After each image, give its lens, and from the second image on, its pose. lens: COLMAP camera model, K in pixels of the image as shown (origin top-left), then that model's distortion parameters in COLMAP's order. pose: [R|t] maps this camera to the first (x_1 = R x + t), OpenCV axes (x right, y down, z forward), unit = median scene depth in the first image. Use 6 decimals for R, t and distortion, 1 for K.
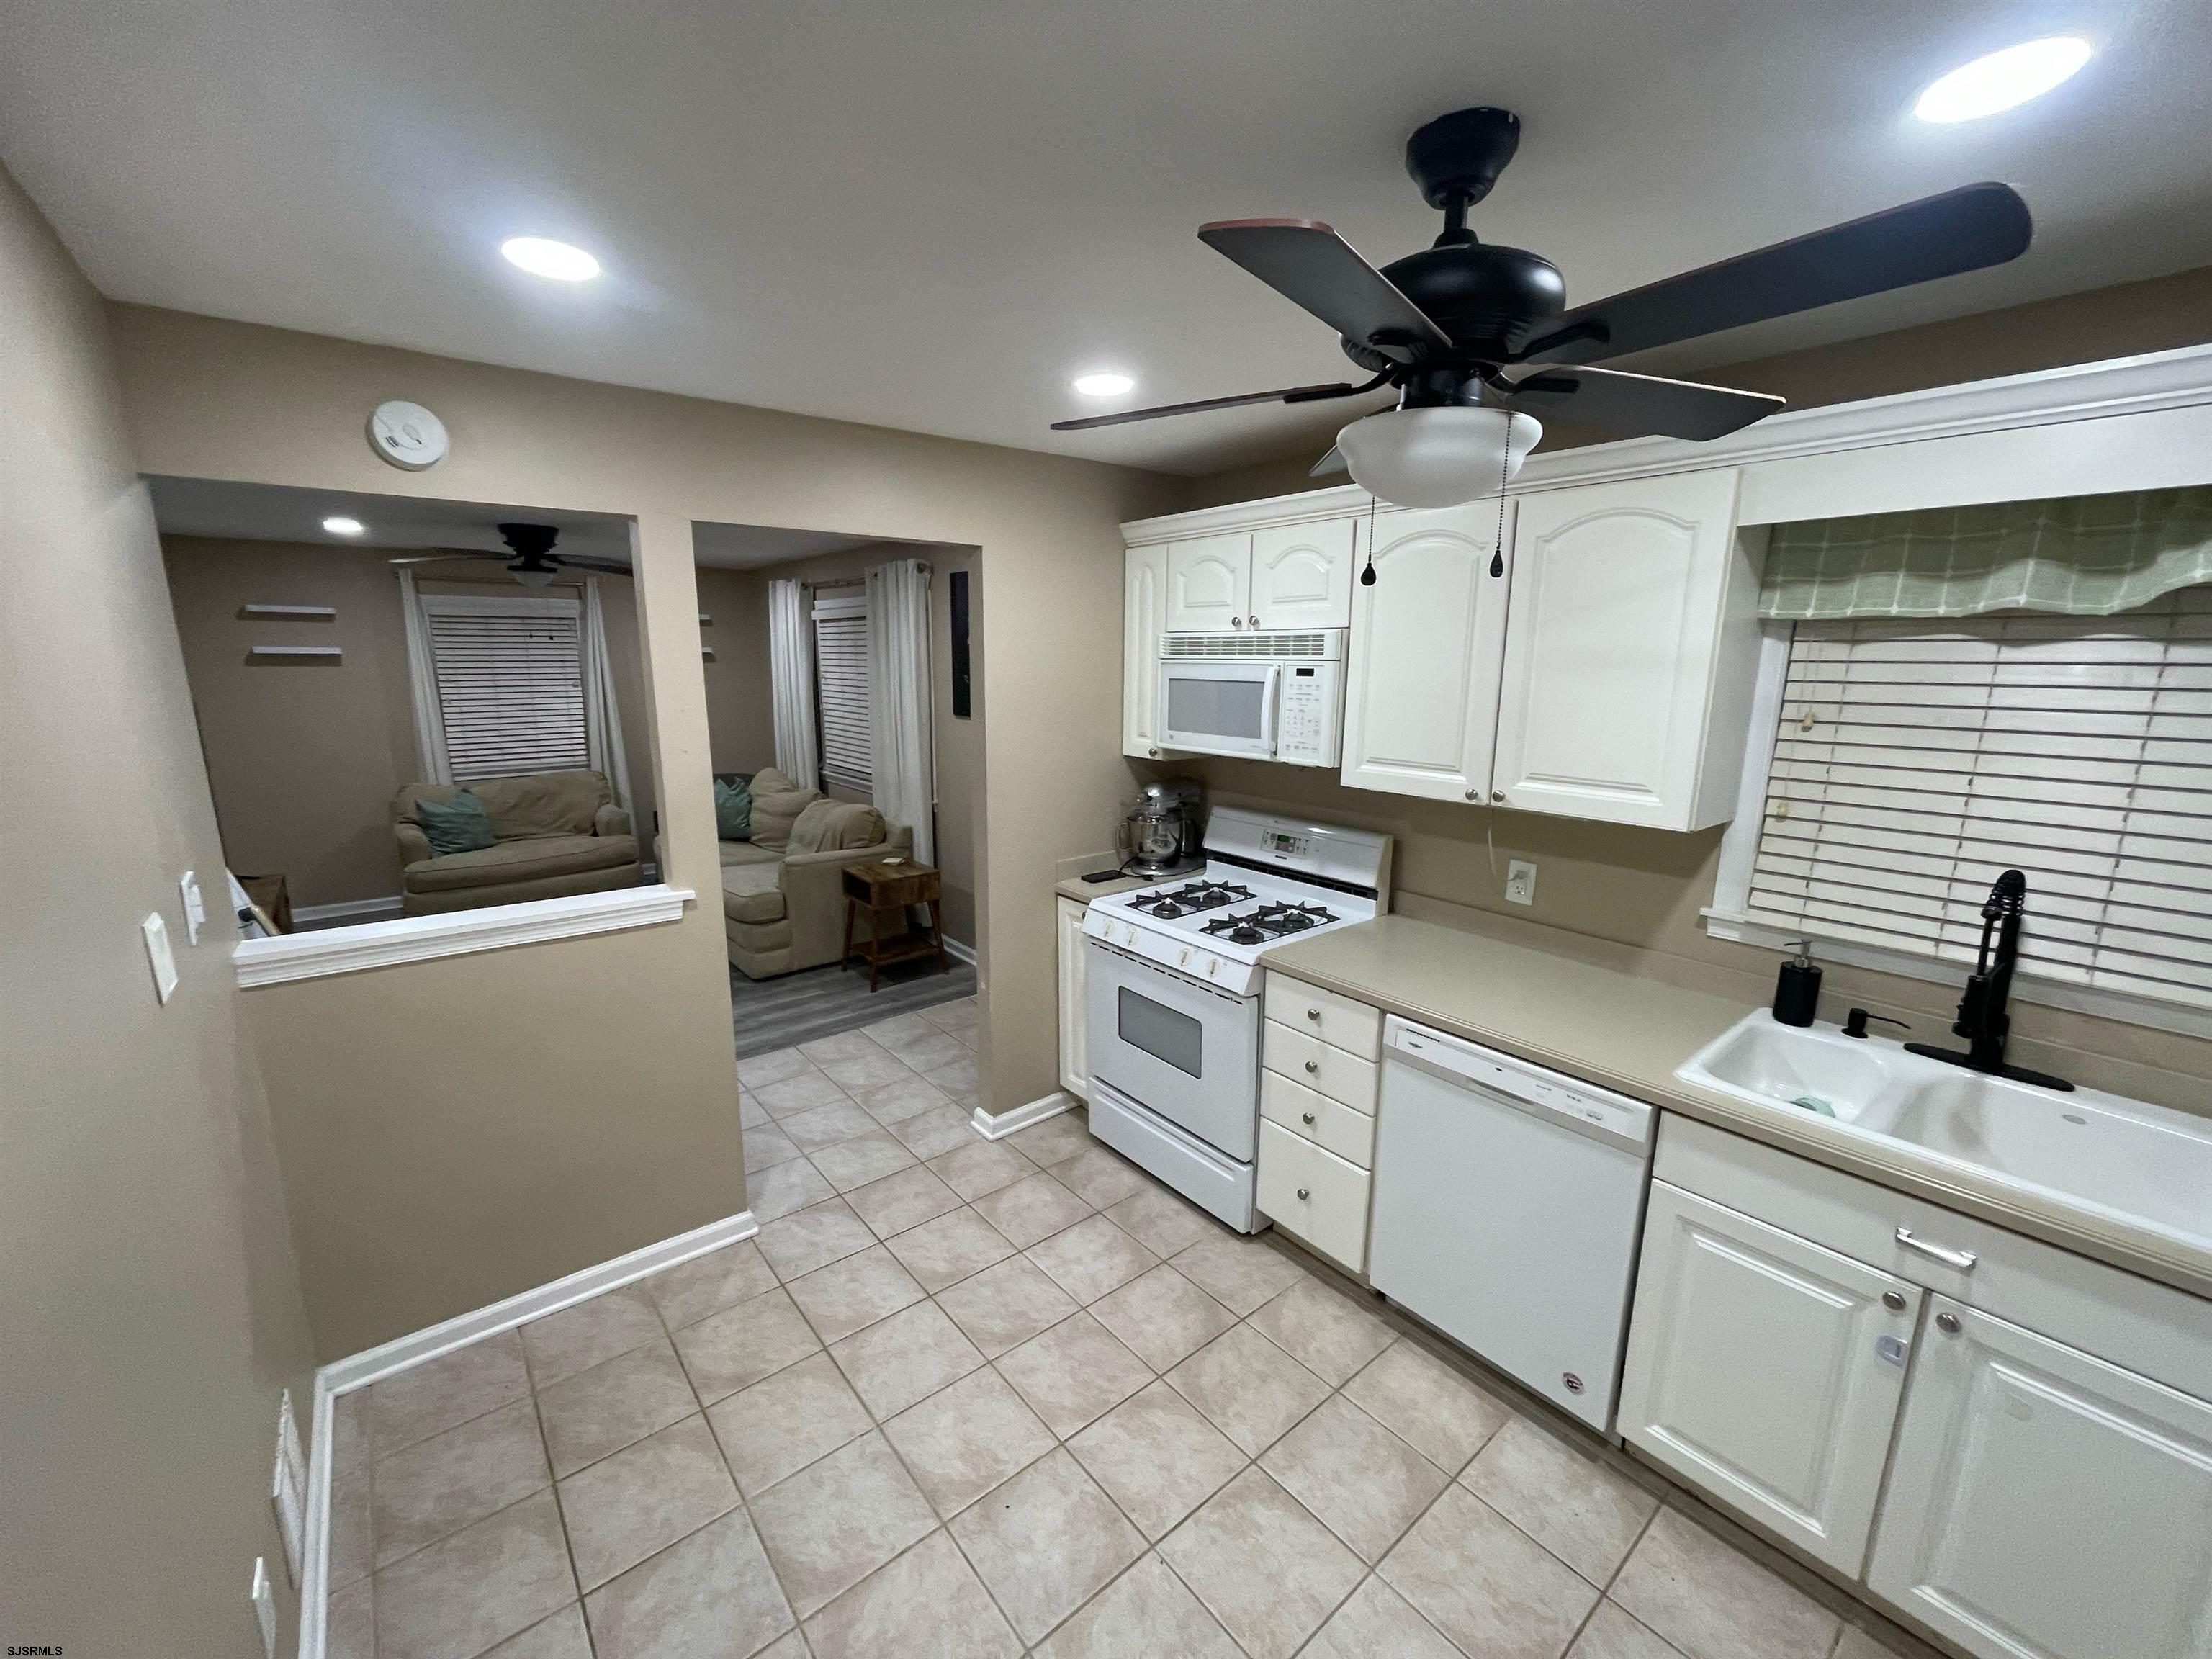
lens RADIAL K [[897.6, 0, 1089.0], [0, 897.6, 835.0], [0, 0, 1]] dist [0.013924, 0.000093]
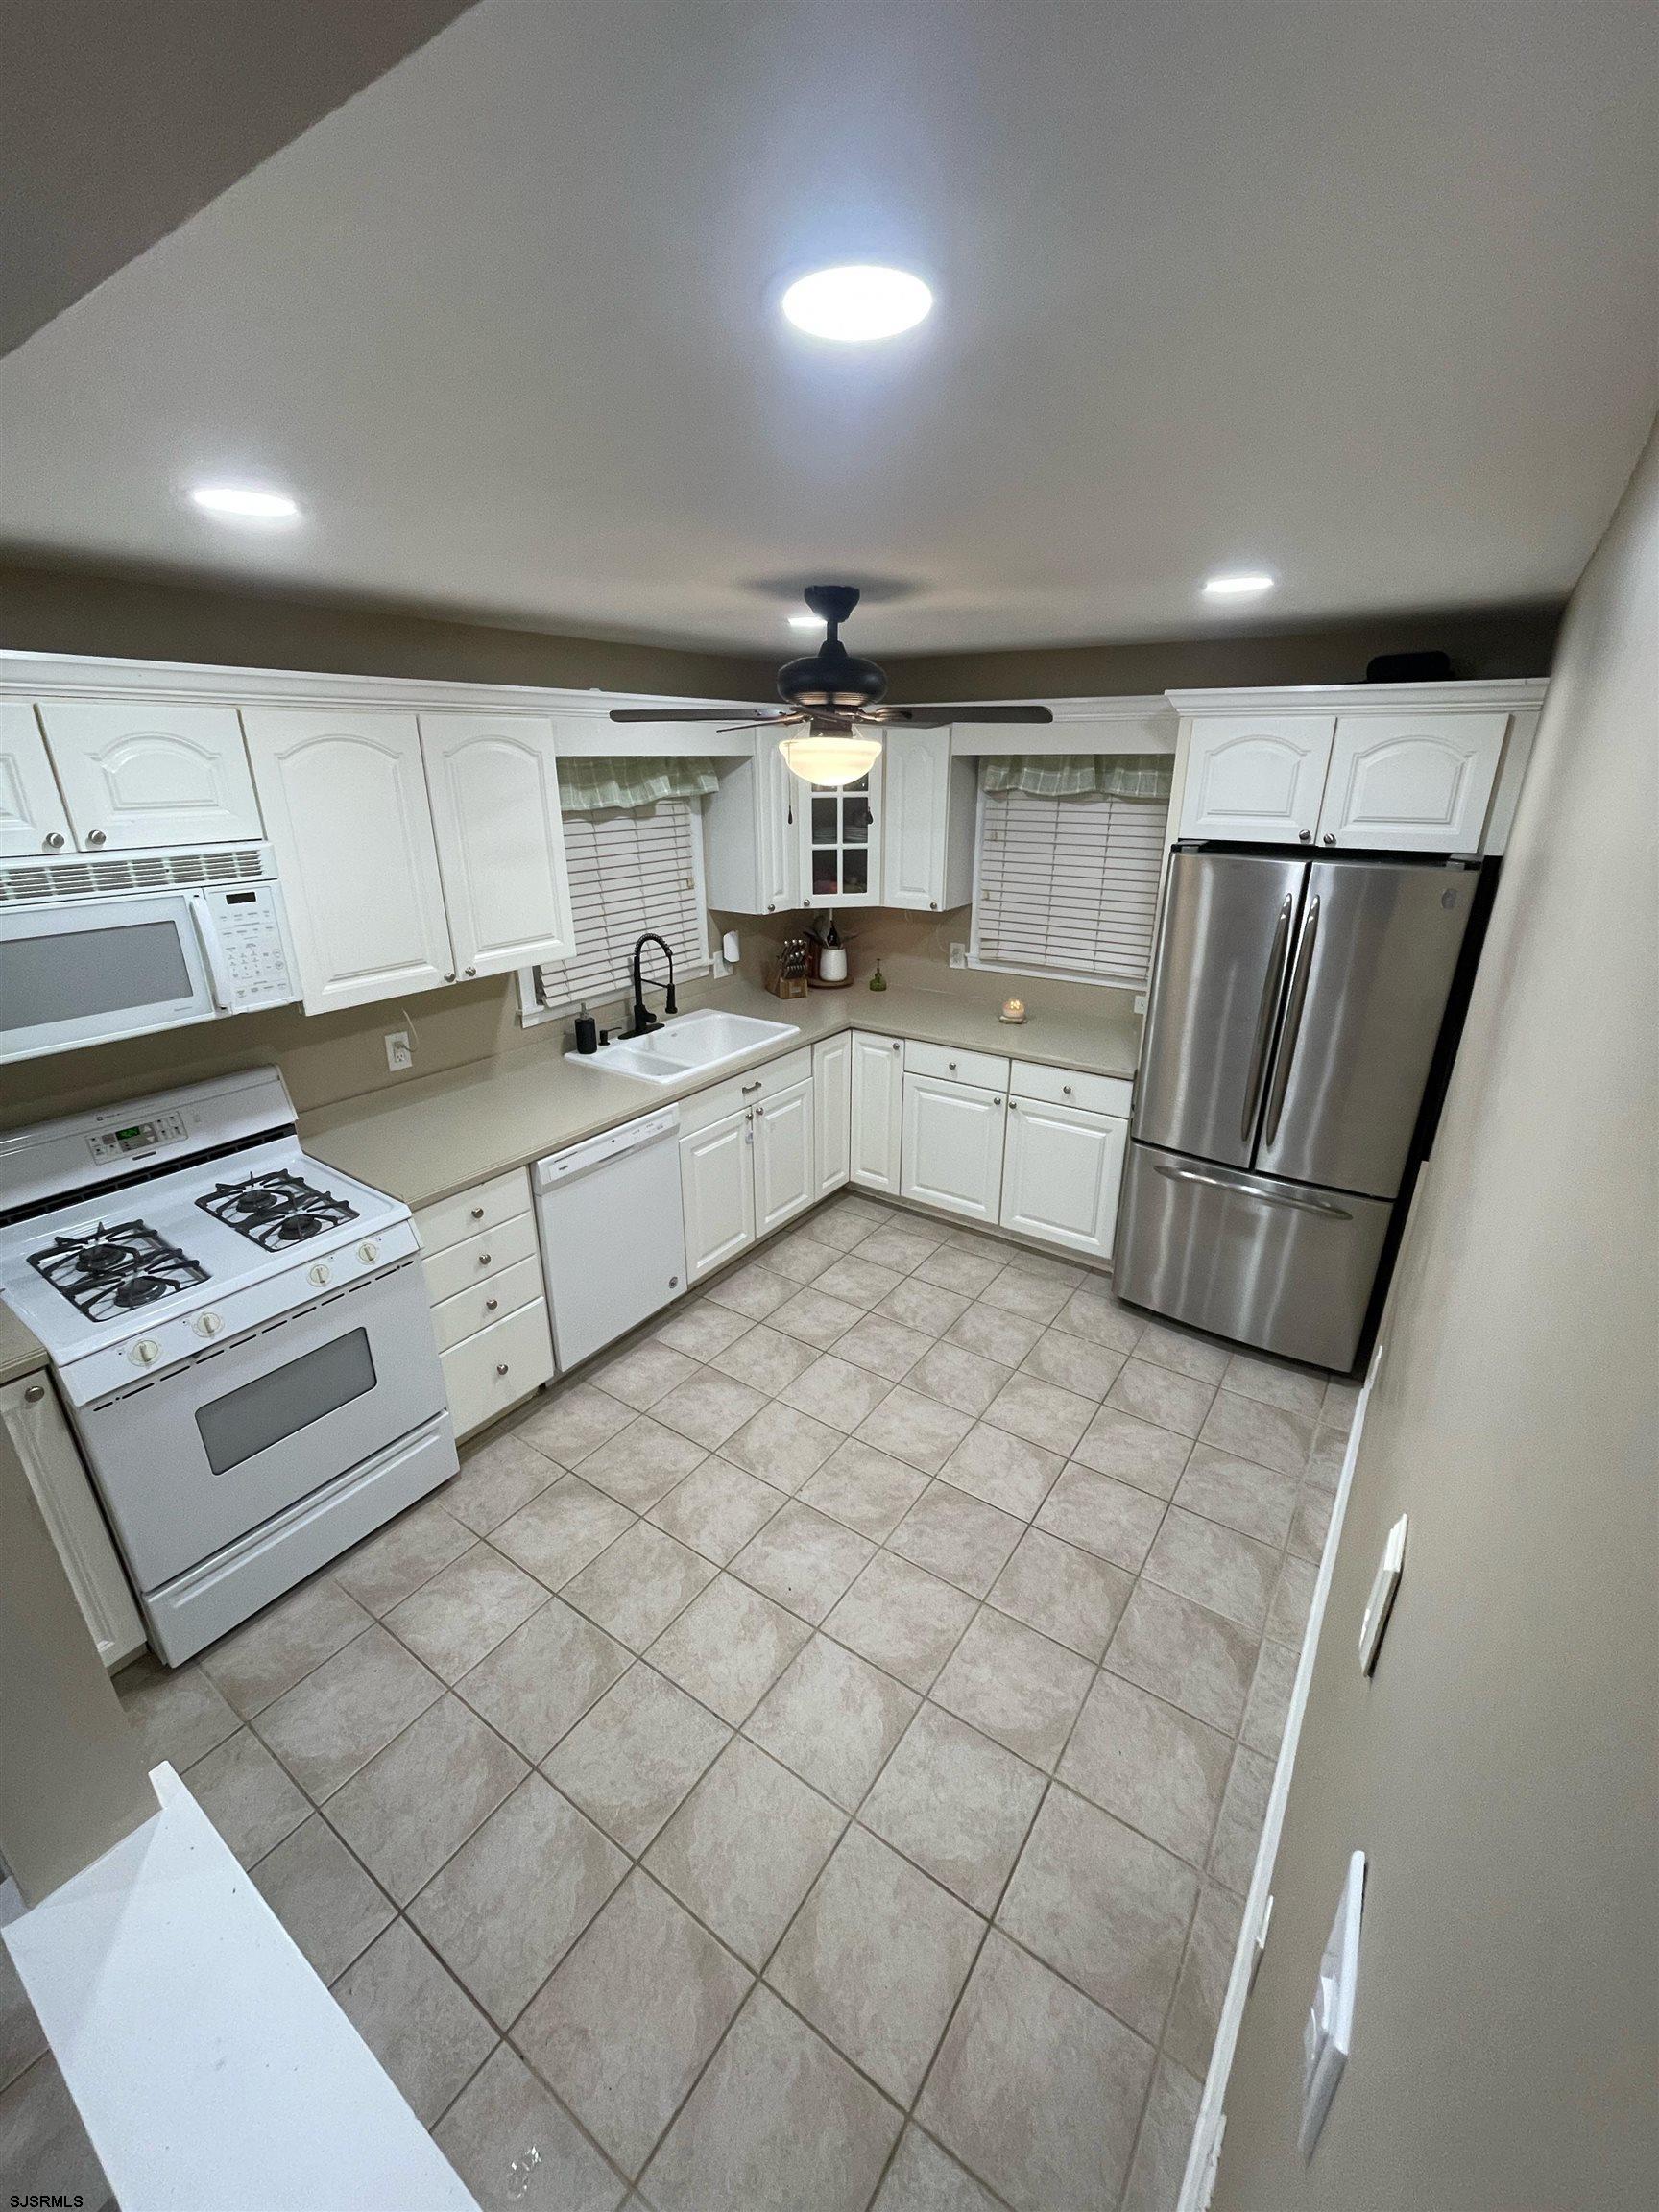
lens RADIAL K [[897.6, 0, 816.4], [0, 897.6, 1096.0], [0, 0, 1]] dist [0.013924, 0.000093]
pose [[-0.267817, -0.345534, 0.899378, -0.776356], [0.201888, 0.892628, 0.403060, -0.274504], [-0.942080, 0.289520, -0.169301, 0.782882]]
